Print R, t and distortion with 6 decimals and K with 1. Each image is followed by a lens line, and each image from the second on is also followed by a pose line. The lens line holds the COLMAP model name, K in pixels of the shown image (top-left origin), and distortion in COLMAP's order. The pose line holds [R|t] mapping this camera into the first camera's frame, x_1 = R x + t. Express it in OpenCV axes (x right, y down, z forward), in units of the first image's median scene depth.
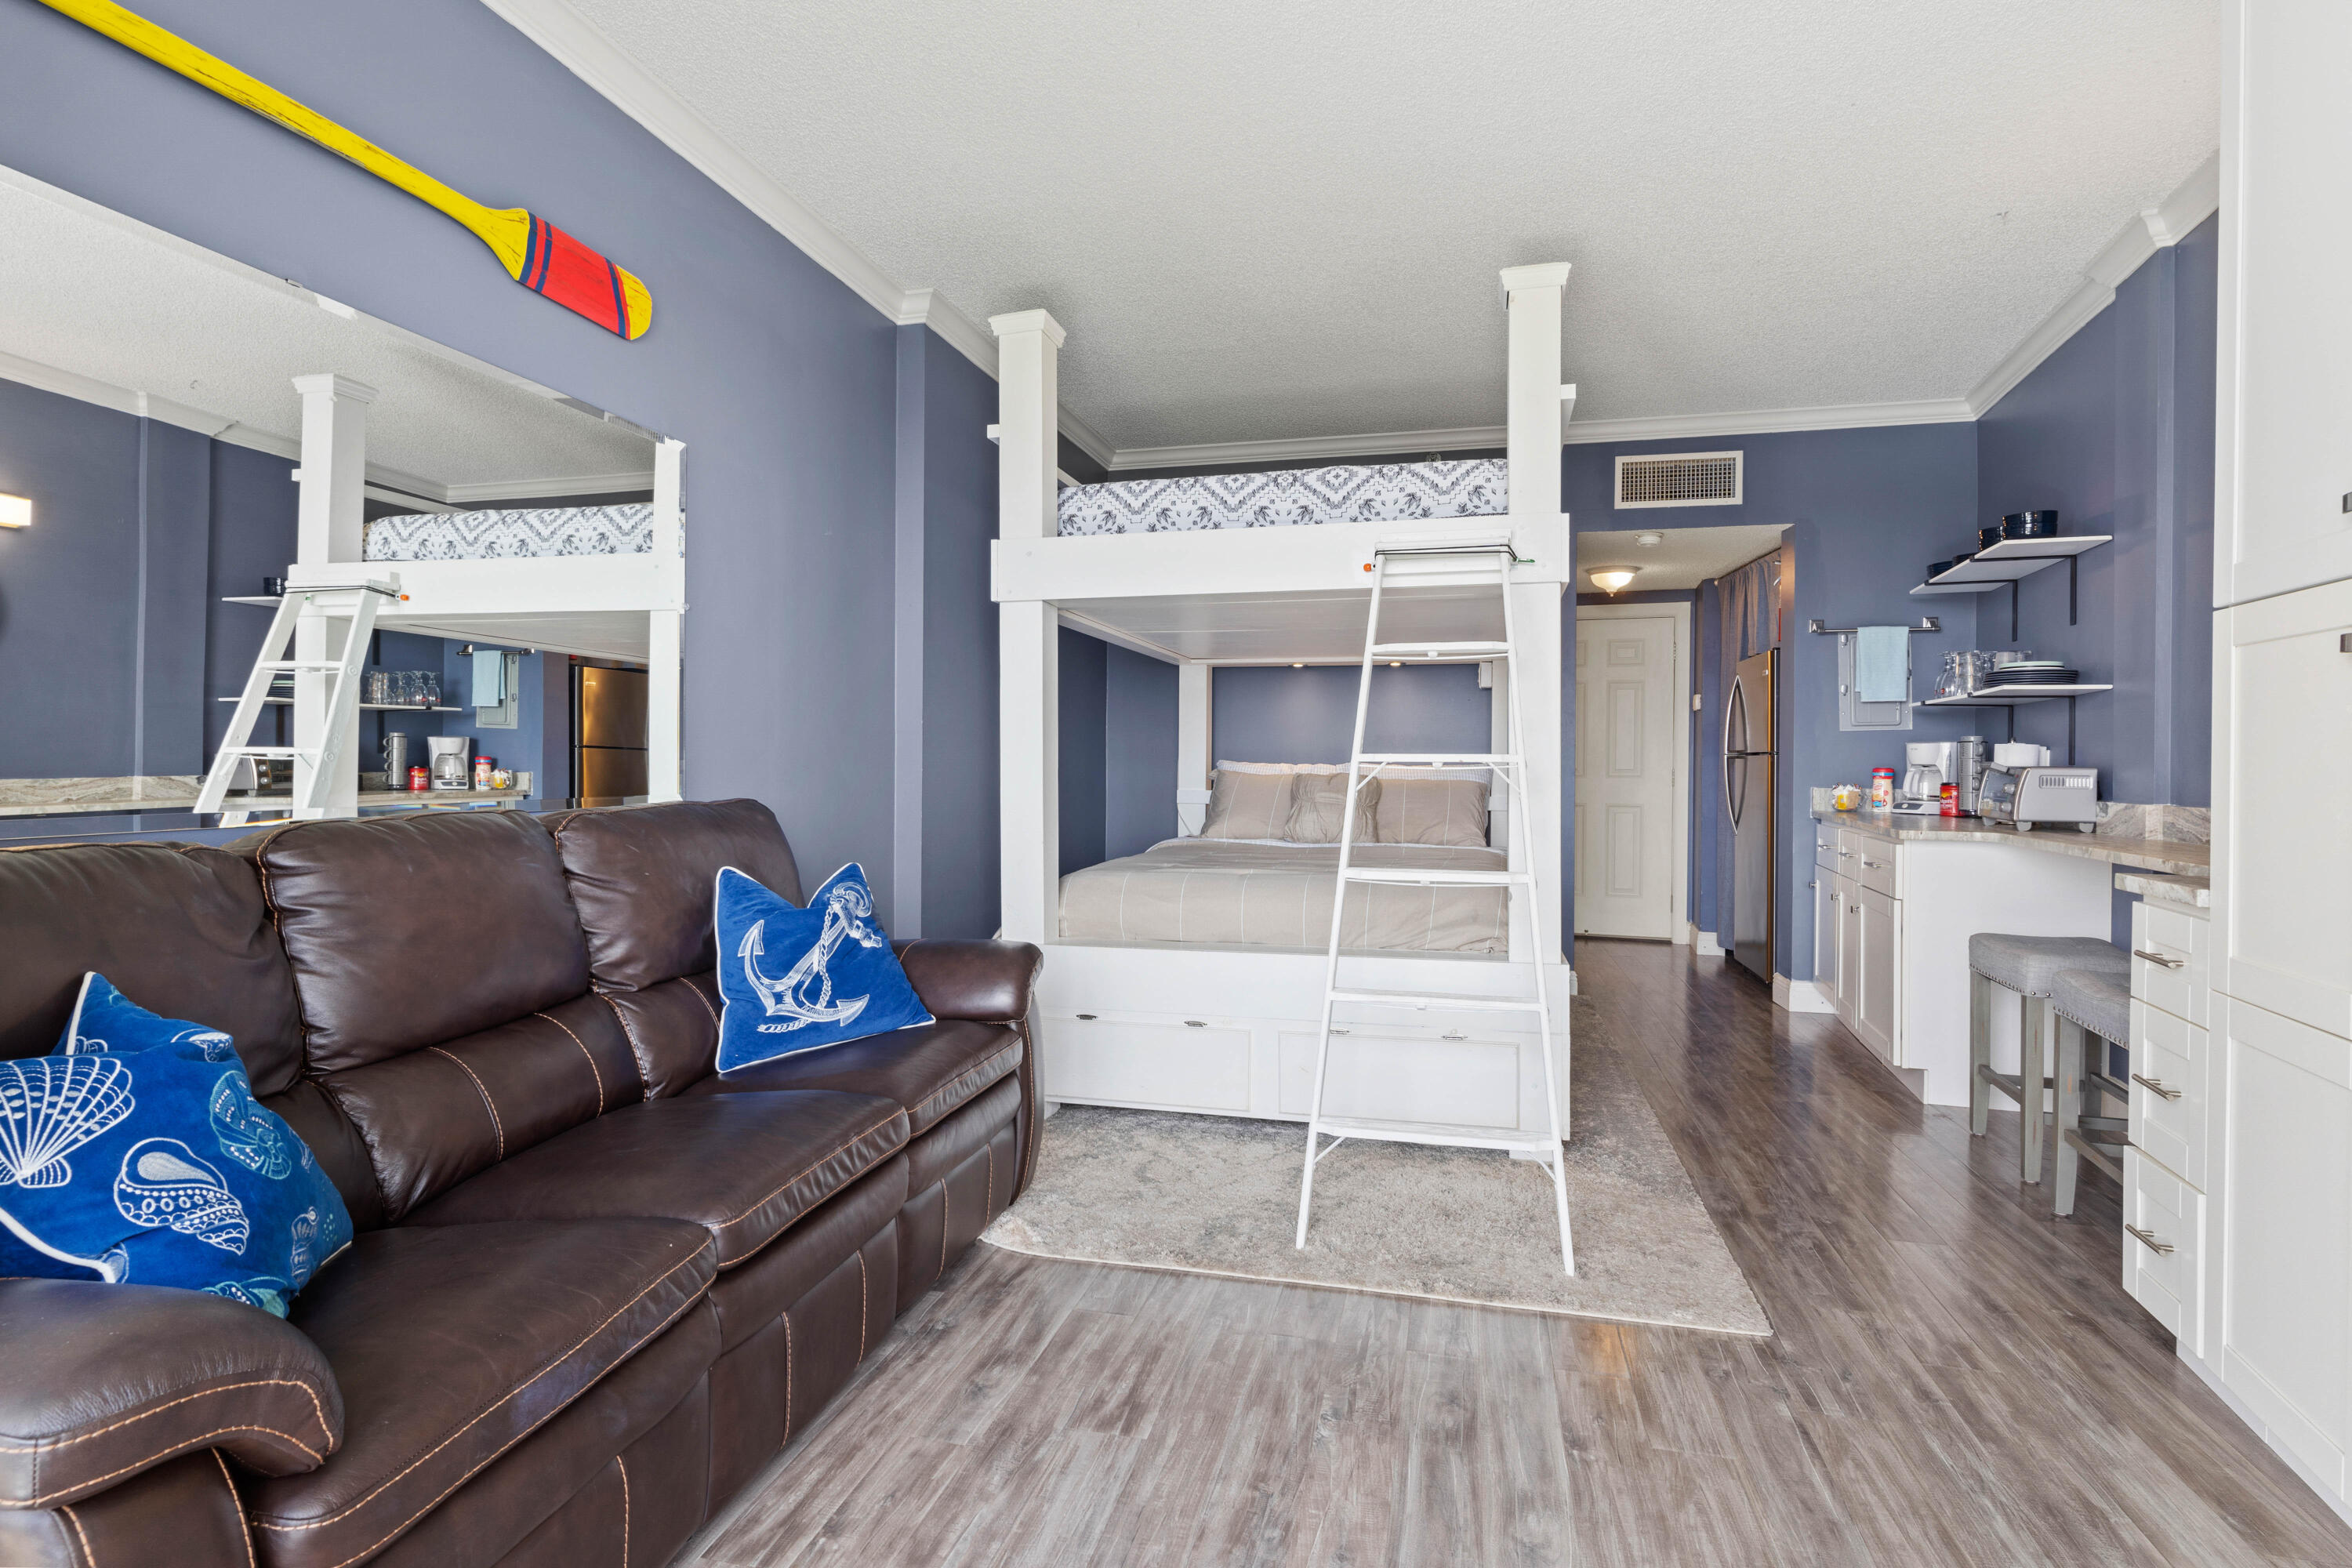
lens RADIAL K [[1119.6, 0, 1166.2], [0, 1119.6, 763.3], [0, 0, 1]] dist [-0.004242, -0.000653]
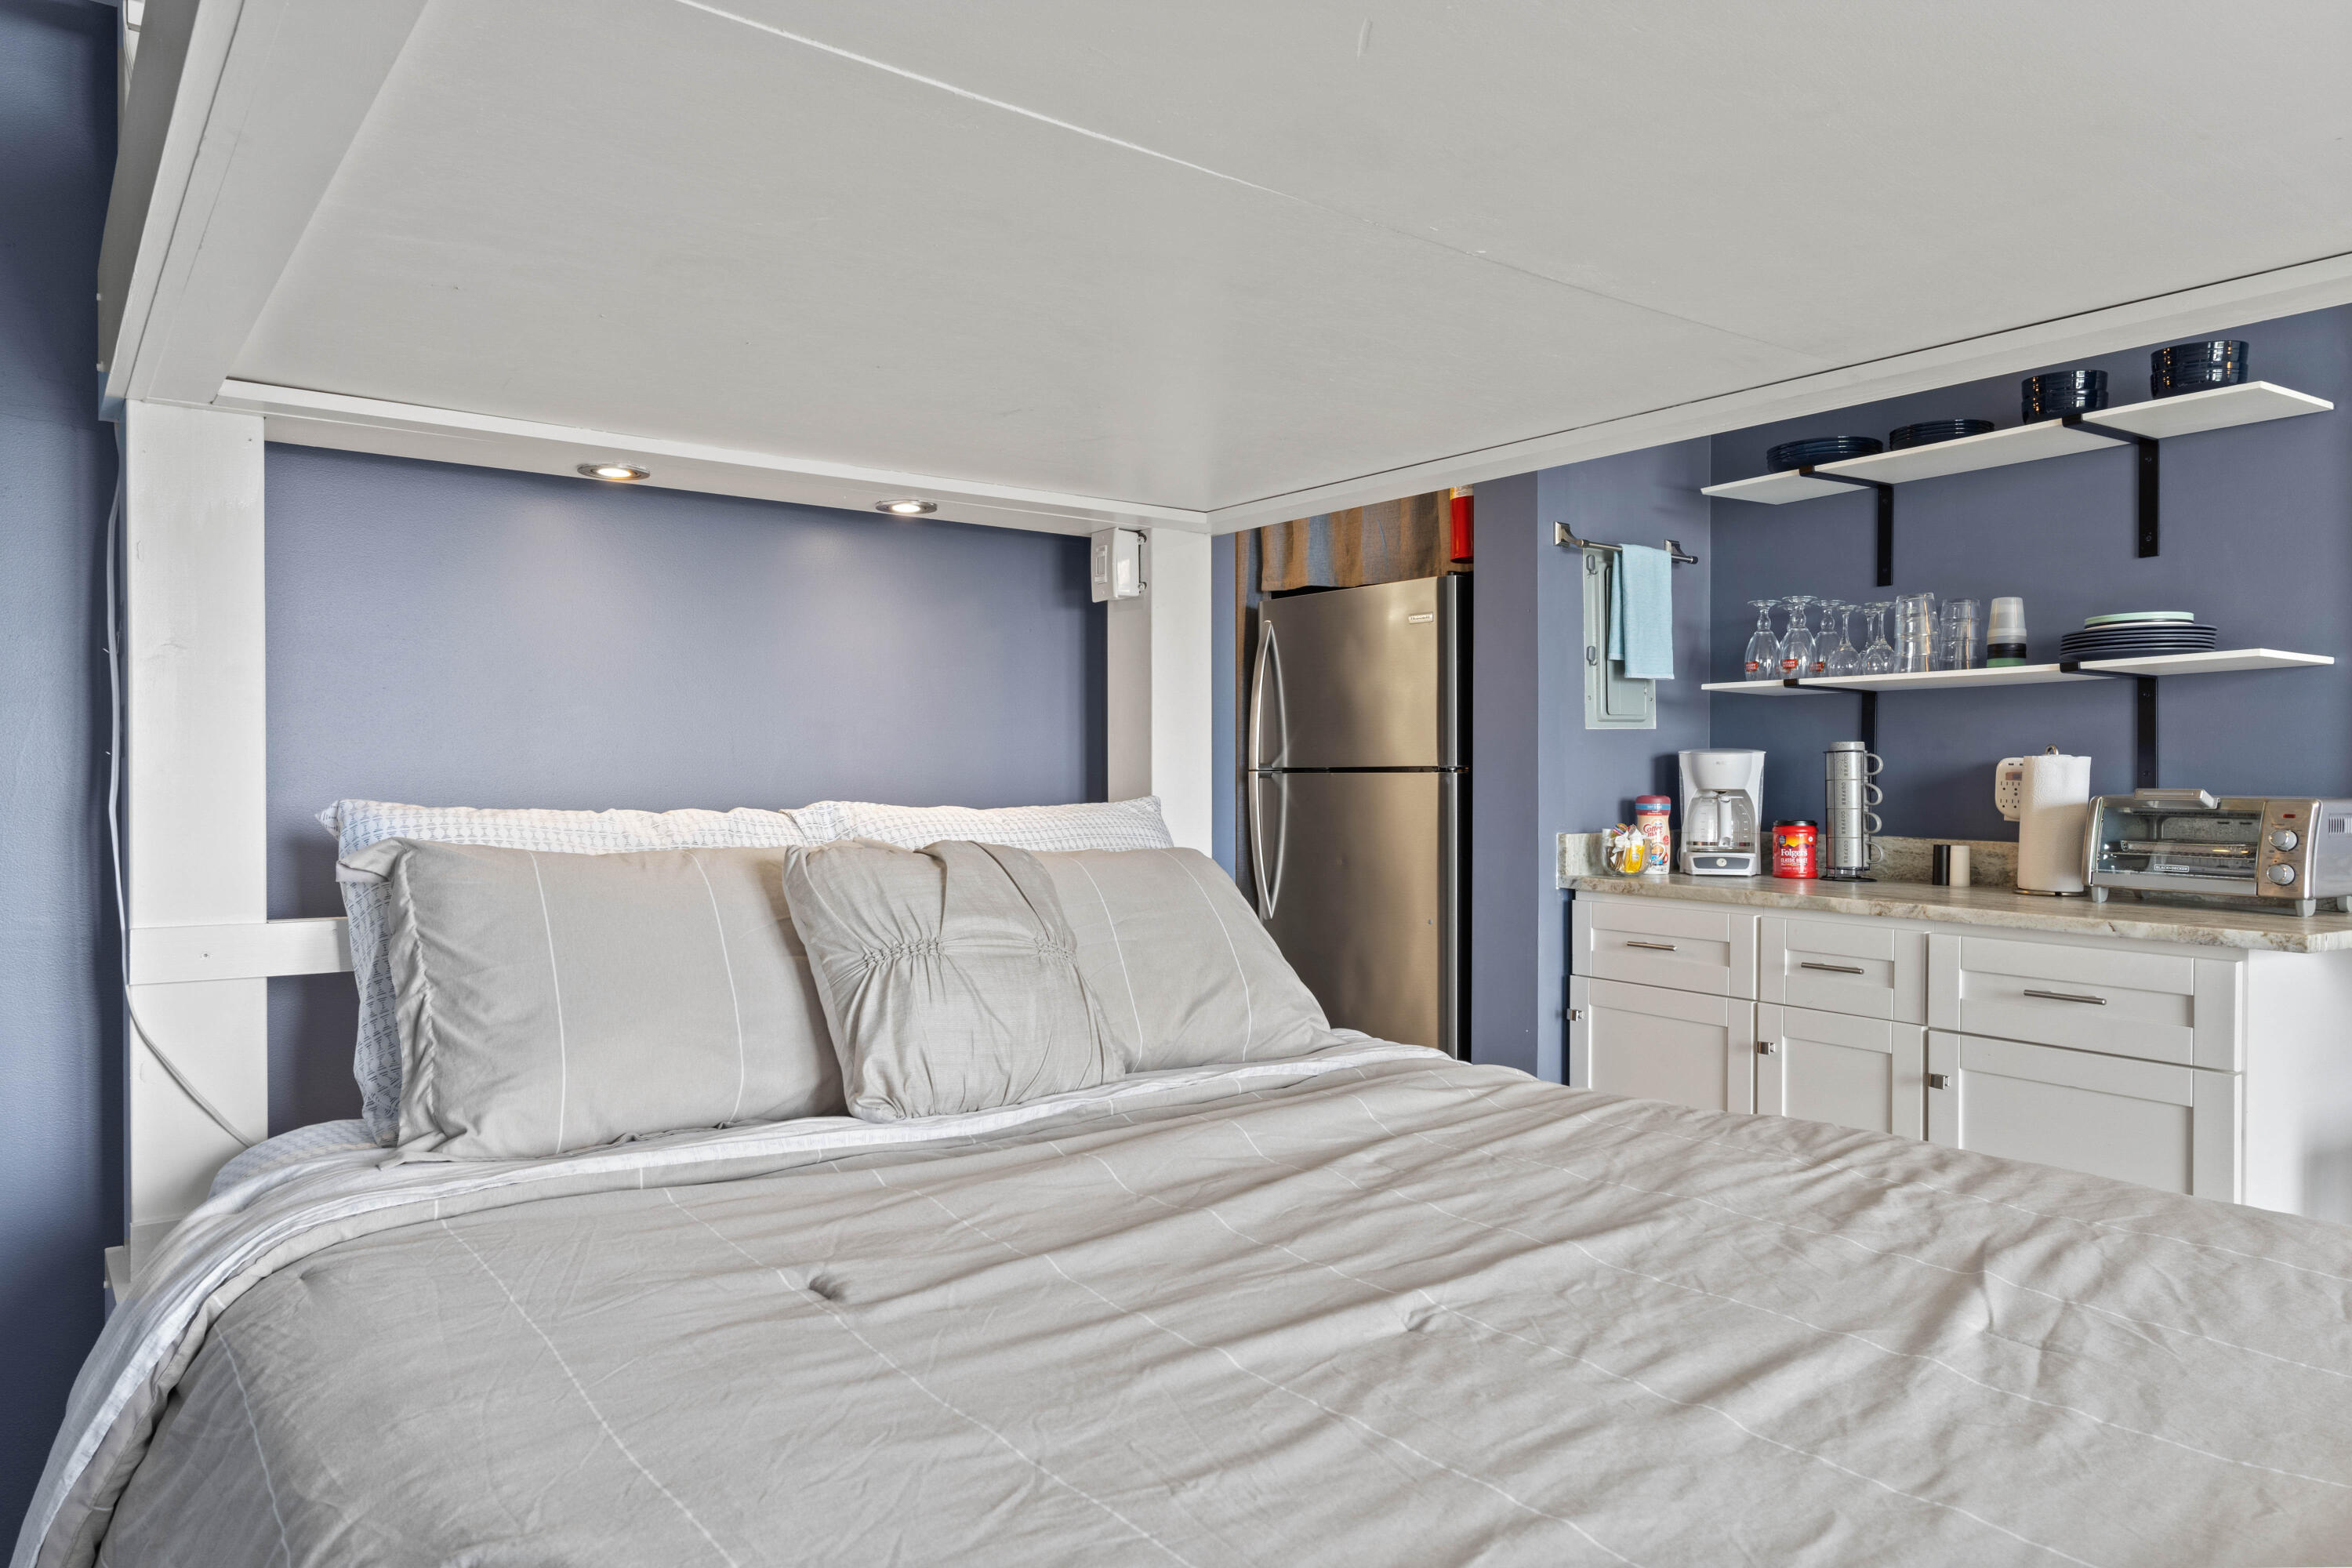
lens RADIAL K [[1490.6, 0, 1176.0], [0, 1490.6, 784.0], [0, 0, 1]] dist [-0.000826, -0.000409]
pose [[0.614458, -0.013032, 0.788842, -0.181712], [0.005294, 0.999909, 0.012396, -0.019773], [-0.788932, -0.003441, 0.614471, 1.200536]]
